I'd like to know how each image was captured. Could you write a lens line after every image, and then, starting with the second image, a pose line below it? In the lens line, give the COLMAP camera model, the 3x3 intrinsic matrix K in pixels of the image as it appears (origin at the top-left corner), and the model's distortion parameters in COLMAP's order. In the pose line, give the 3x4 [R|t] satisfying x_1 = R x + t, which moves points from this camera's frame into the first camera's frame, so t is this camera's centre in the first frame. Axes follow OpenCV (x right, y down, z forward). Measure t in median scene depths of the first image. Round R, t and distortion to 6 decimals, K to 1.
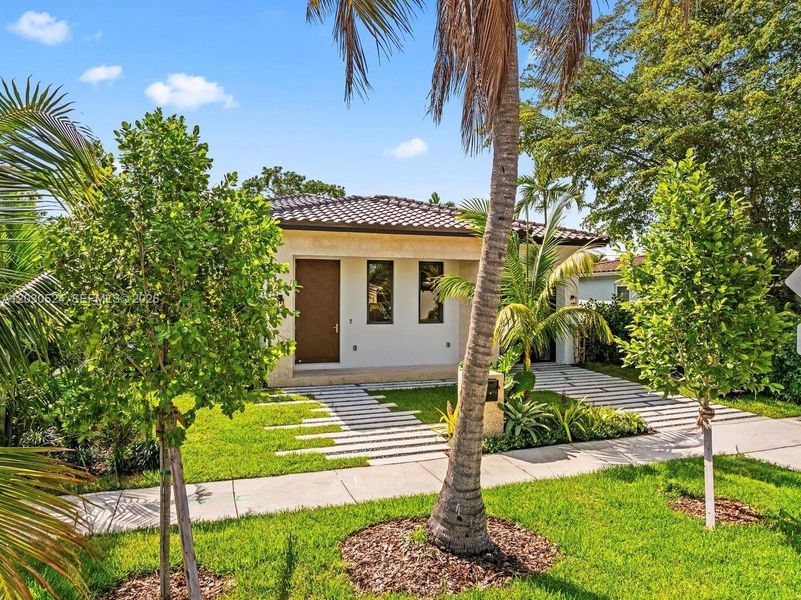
lens RADIAL K [[566.5, 0, 400.5], [0, 566.5, 300.0], [0, 0, 1]] dist [-0.043422, 0.002487]
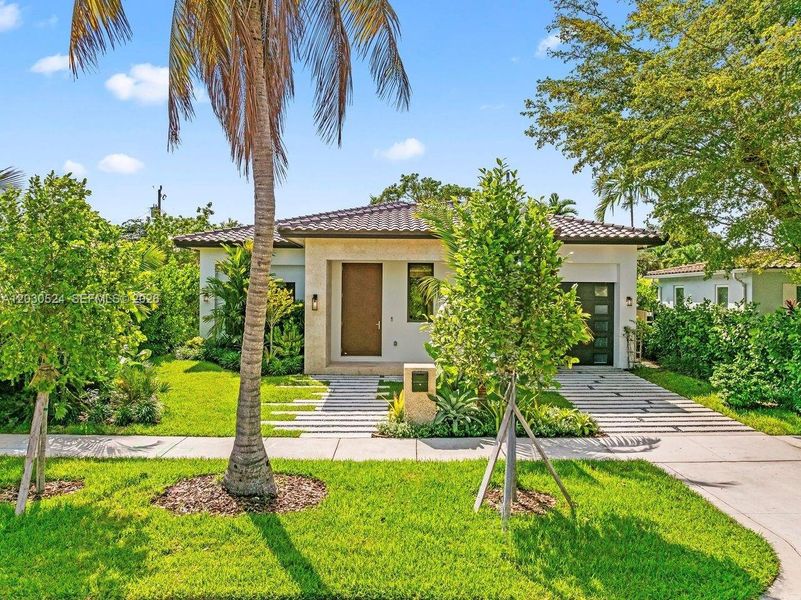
lens RADIAL K [[566.5, 0, 400.5], [0, 566.5, 300.0], [0, 0, 1]] dist [-0.043422, 0.002487]
pose [[0.946985, 0.008822, -0.321156, 0.309547], [-0.009133, 0.999958, 0.000536, -0.000199], [0.321147, 0.002425, 0.947026, -0.038321]]
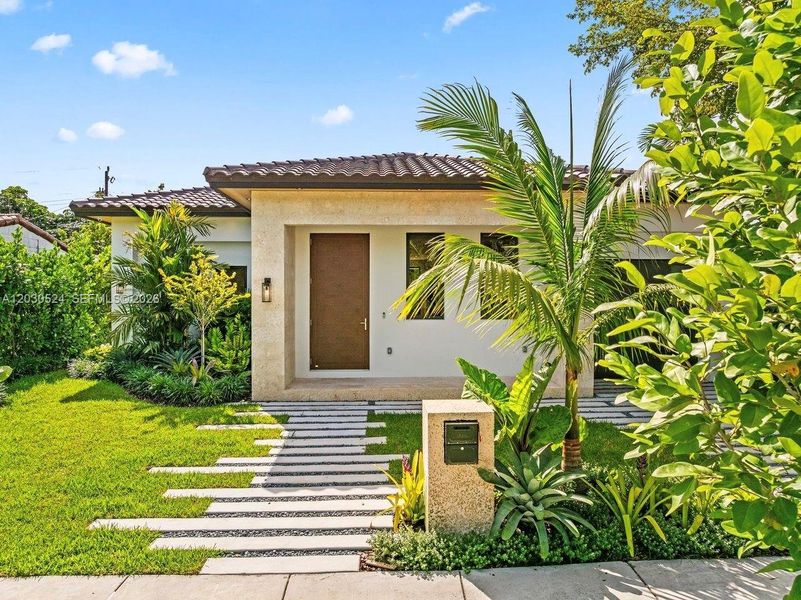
lens RADIAL K [[566.5, 0, 400.5], [0, 566.5, 300.0], [0, 0, 1]] dist [-0.043422, 0.002487]
pose [[0.957281, -0.001109, -0.289157, 0.165455], [0.001605, 0.999998, 0.001479, 0.018430], [0.289155, -0.001880, 0.957280, 0.318579]]
